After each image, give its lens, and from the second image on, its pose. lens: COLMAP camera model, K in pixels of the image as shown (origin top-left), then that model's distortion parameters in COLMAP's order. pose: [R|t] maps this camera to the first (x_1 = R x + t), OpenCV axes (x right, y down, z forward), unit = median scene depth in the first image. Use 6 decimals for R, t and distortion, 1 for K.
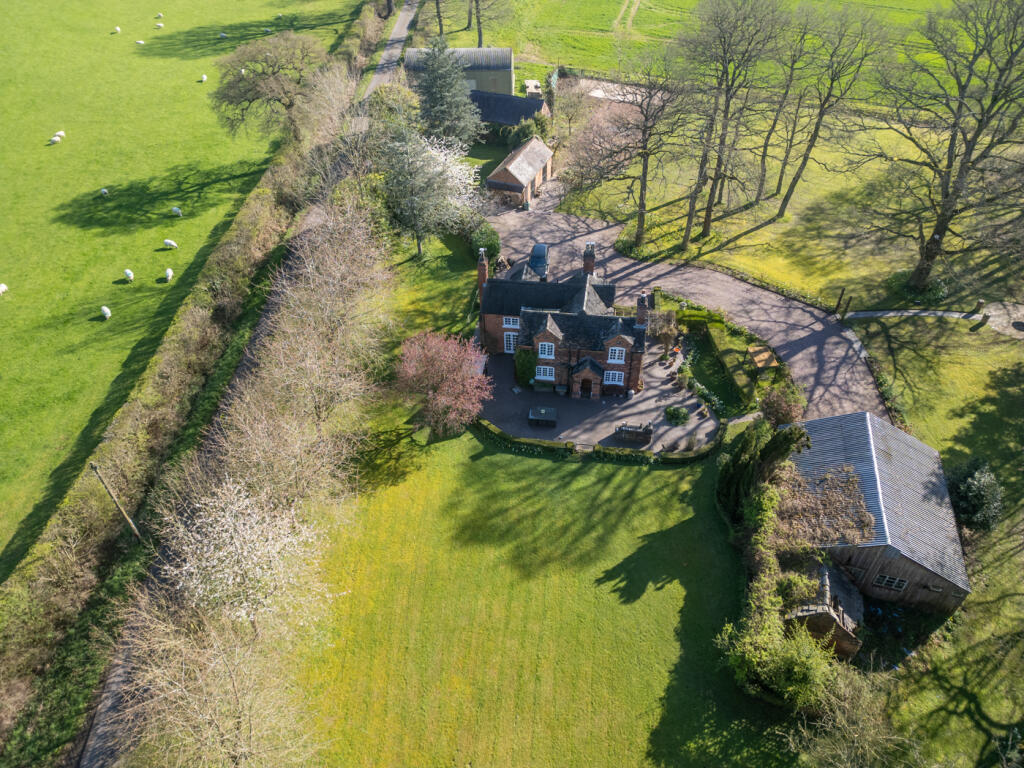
lens RADIAL K [[704.6, 0, 512.0], [0, 704.6, 384.0], [0, 0, 1]] dist [0.091899, -0.084936]
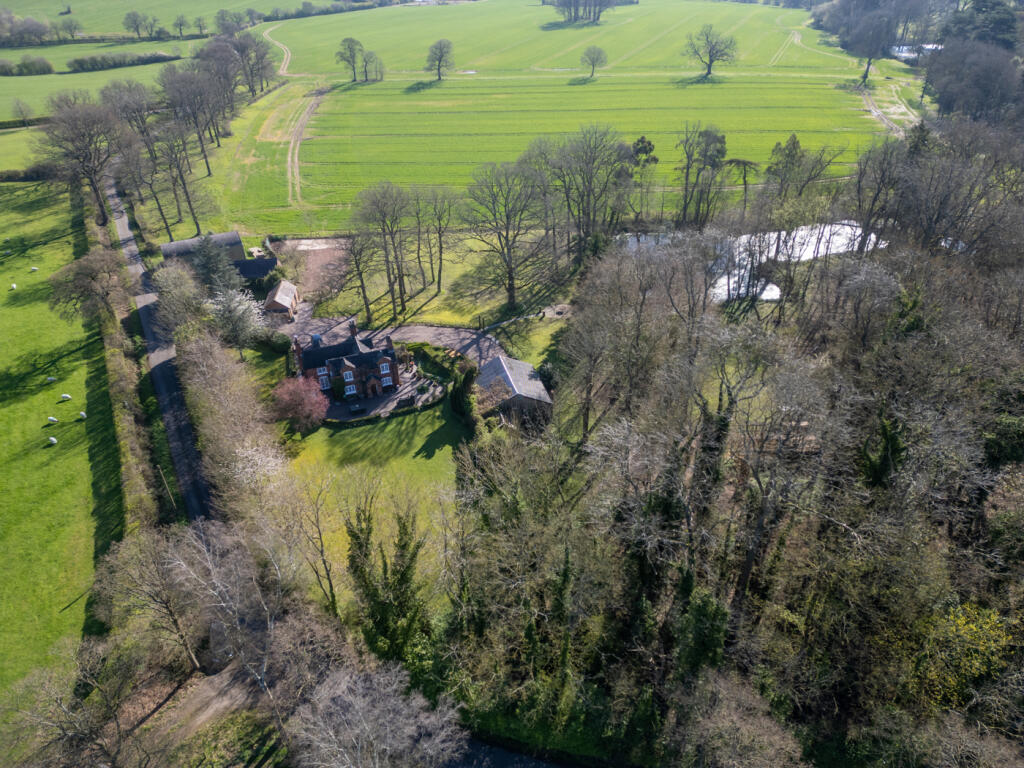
lens RADIAL K [[704.6, 0, 512.0], [0, 704.6, 384.0], [0, 0, 1]] dist [0.091899, -0.084936]
pose [[0.875598, -0.269825, 0.400653, -0.294754], [0.334596, 0.937021, -0.100184, 0.273274], [-0.348388, 0.221778, 0.910736, -0.778364]]
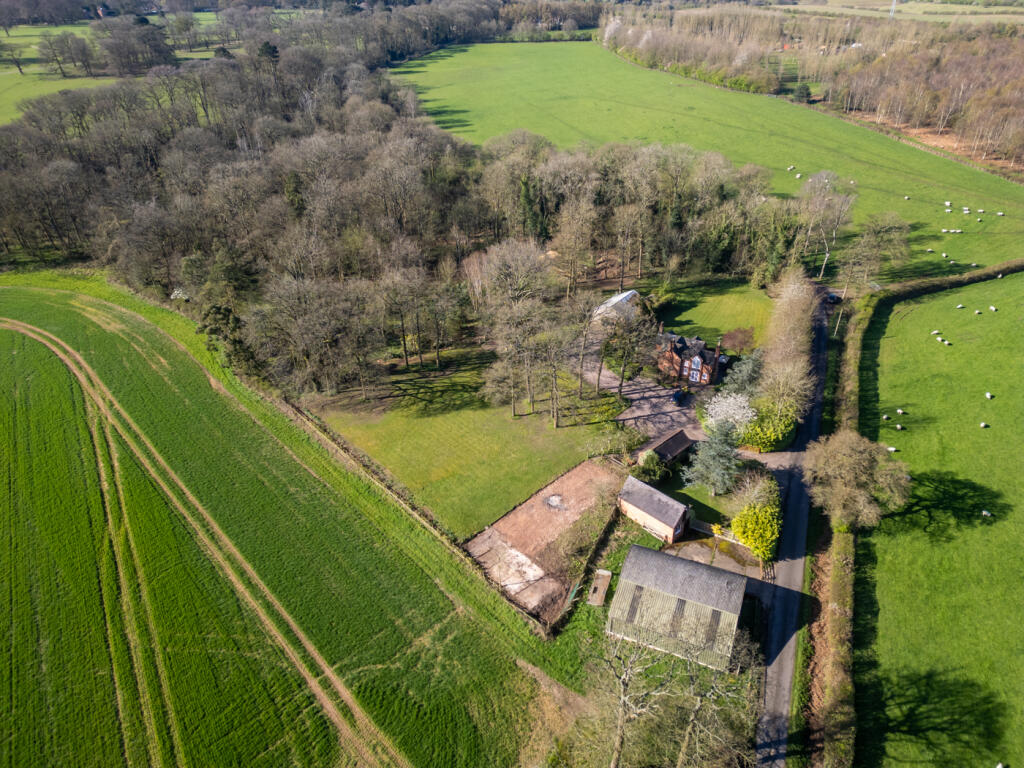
lens RADIAL K [[704.6, 0, 512.0], [0, 704.6, 384.0], [0, 0, 1]] dist [0.091899, -0.084936]
pose [[-0.920043, -0.178673, 0.348707, -0.238821], [0.286622, 0.299892, 0.909897, -2.318673], [-0.267149, 0.937092, -0.224702, 1.690553]]
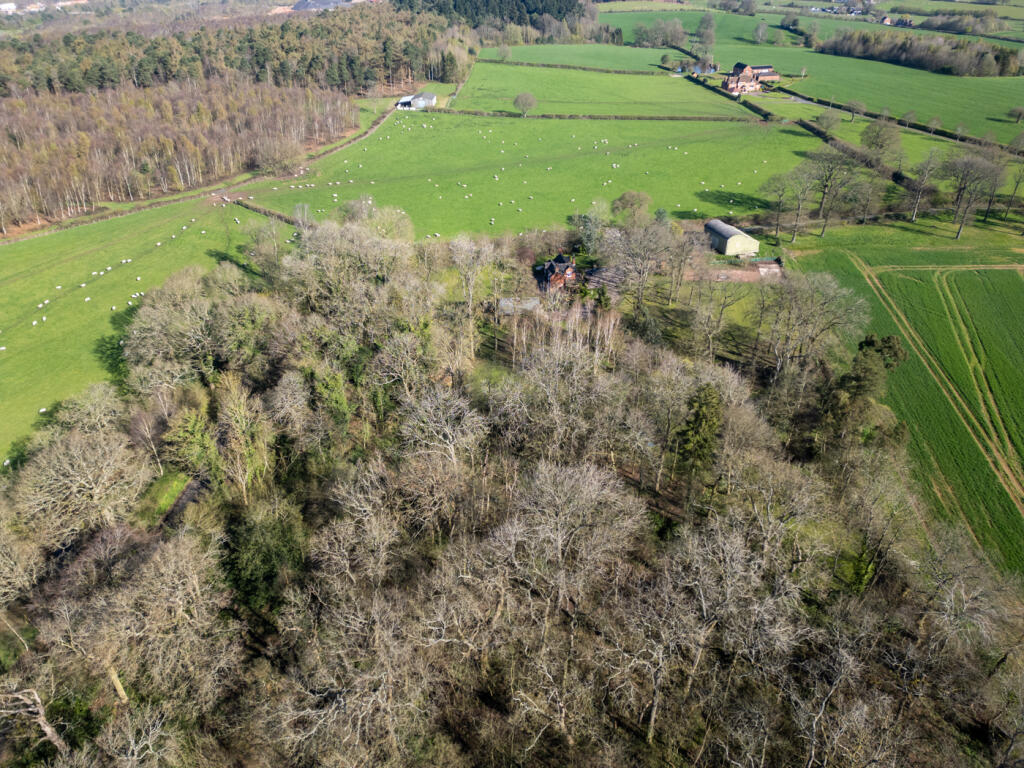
lens RADIAL K [[704.6, 0, 512.0], [0, 704.6, 384.0], [0, 0, 1]] dist [0.091899, -0.084936]
pose [[0.280372, 0.515170, -0.809933, 2.962763], [-0.640601, 0.728805, 0.241812, -0.349112], [0.714858, 0.451047, 0.534355, -0.764461]]
